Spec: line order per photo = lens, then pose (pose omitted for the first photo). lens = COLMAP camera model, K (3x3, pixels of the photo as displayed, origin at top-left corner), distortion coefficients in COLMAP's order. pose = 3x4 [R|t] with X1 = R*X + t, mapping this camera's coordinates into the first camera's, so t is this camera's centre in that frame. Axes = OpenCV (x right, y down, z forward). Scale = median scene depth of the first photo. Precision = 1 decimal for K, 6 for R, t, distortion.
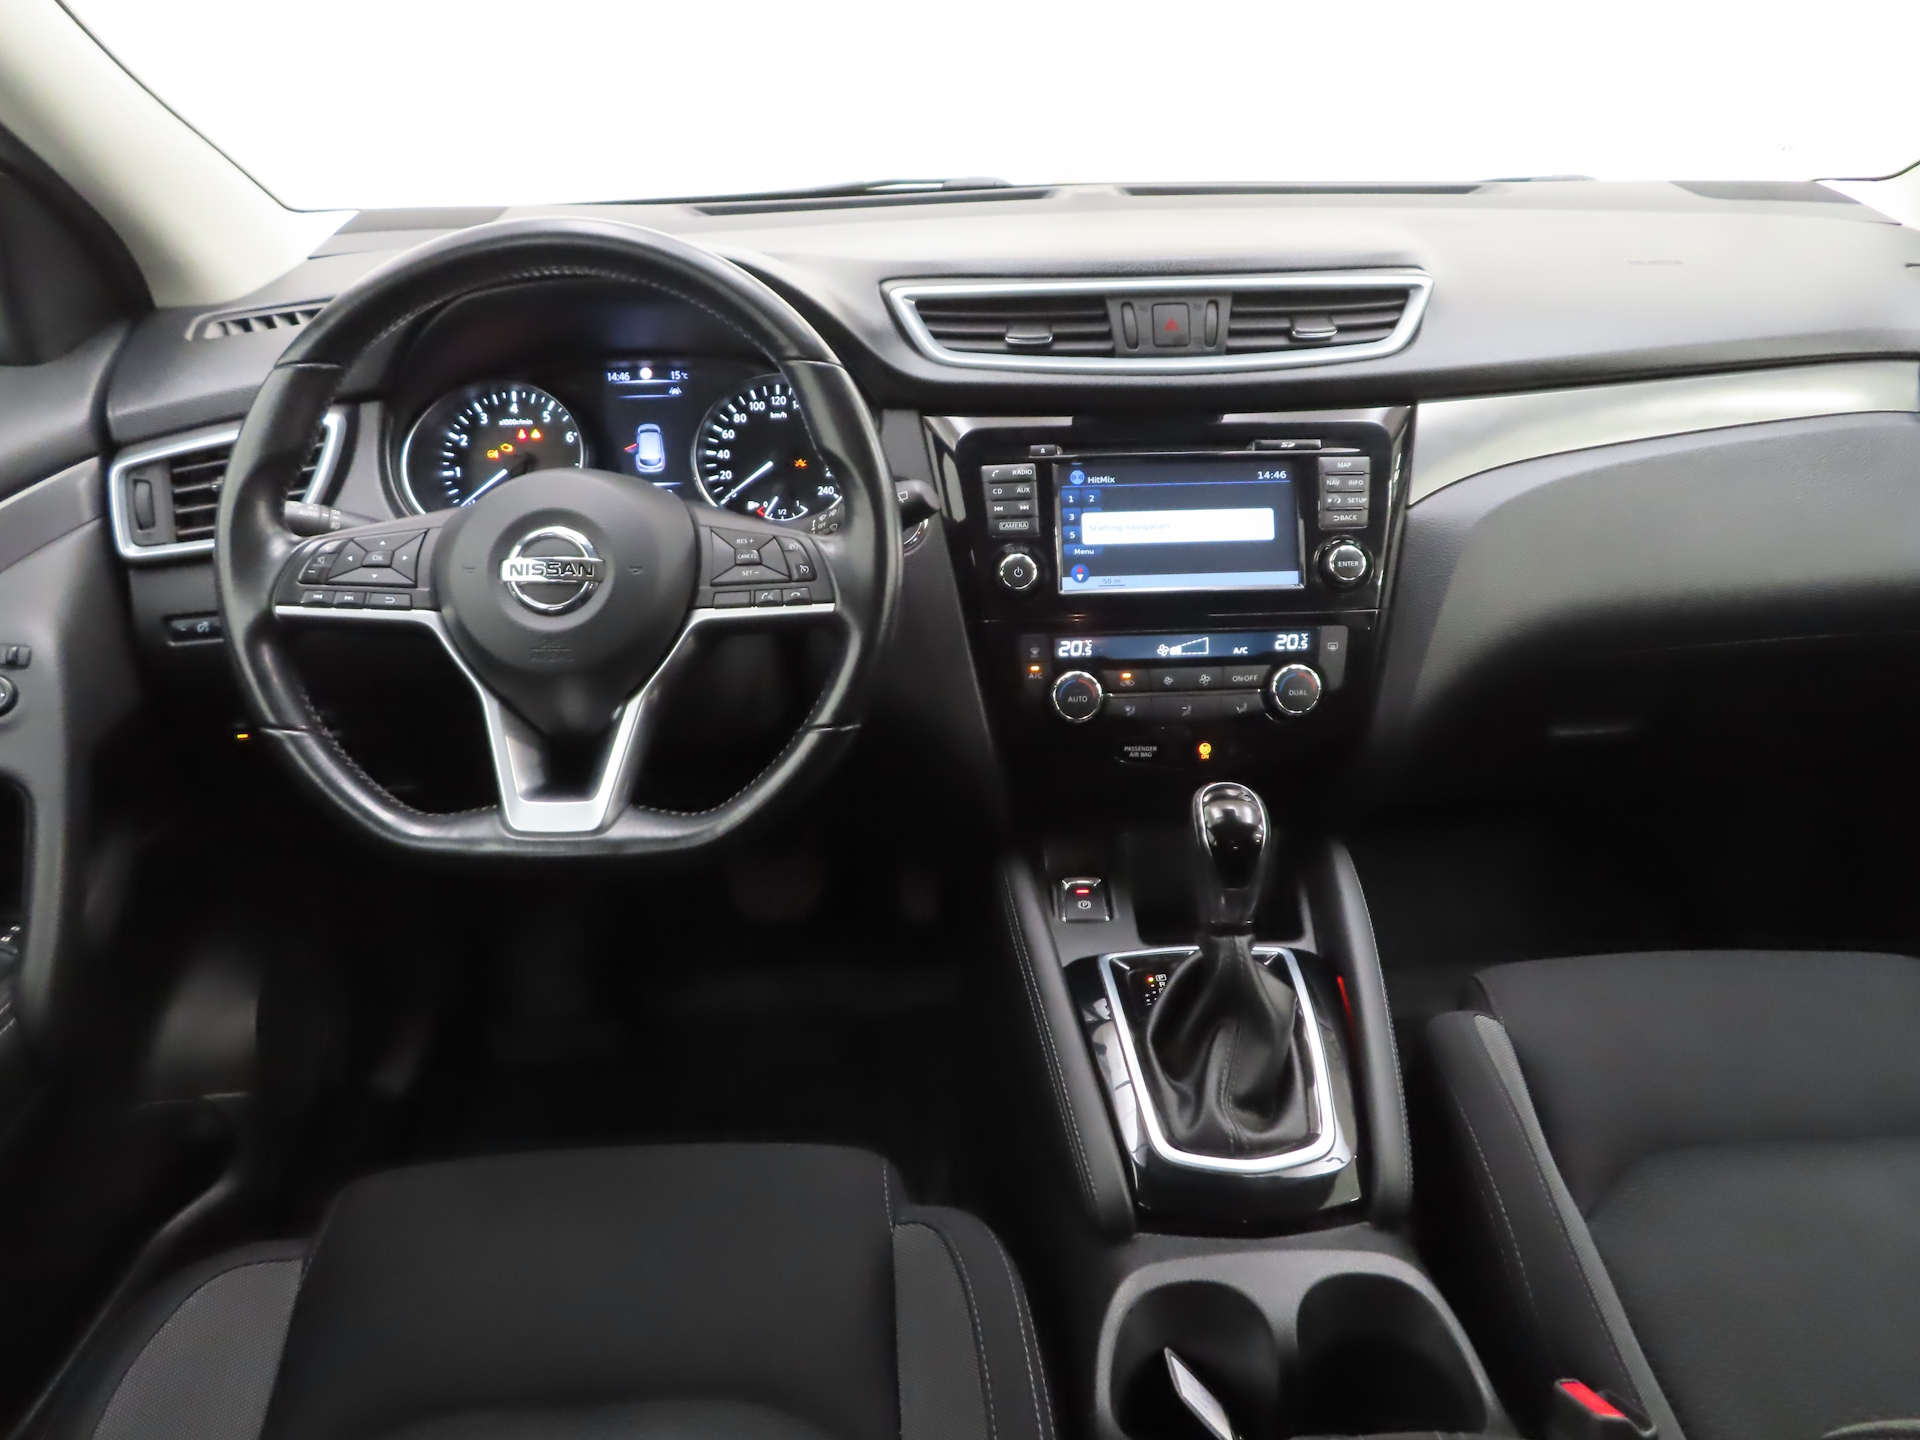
lens RADIAL K [[1358.5, 0, 959.8], [0, 1358.5, 713.9], [0, 0, 1]] dist [-0.016932, 0.000394]
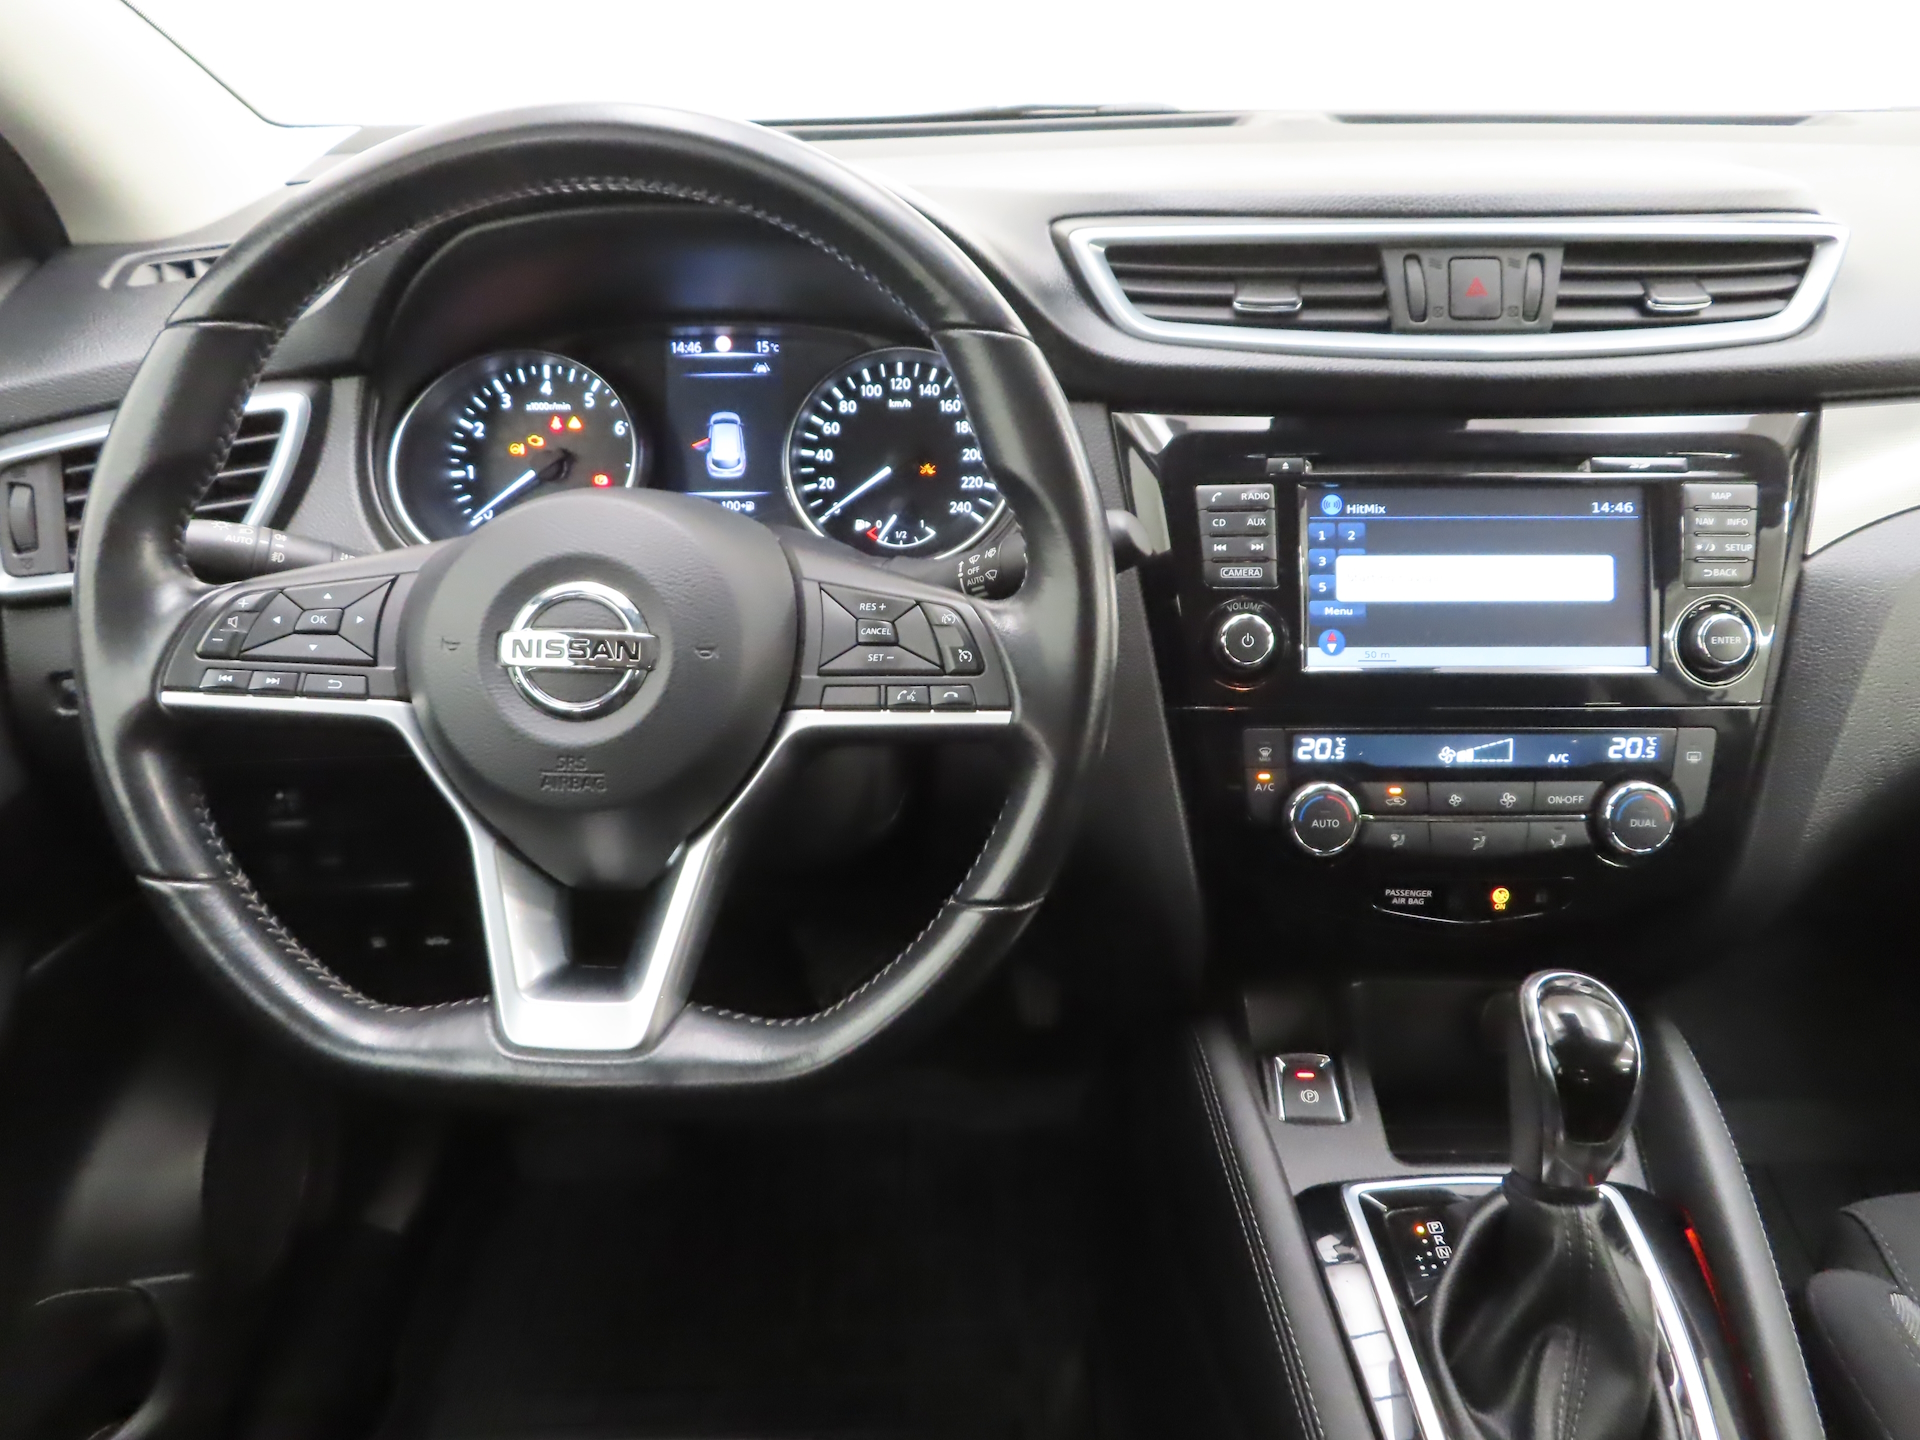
lens RADIAL K [[1358.5, 0, 962.6], [0, 1358.5, 725.3], [0, 0, 1]] dist [-0.016932, 0.000394]
pose [[0.998772, 0.028647, -0.040424, -0.073014], [-0.027531, 0.999232, 0.027891, -0.075376], [0.041192, -0.026744, 0.998793, 0.292440]]
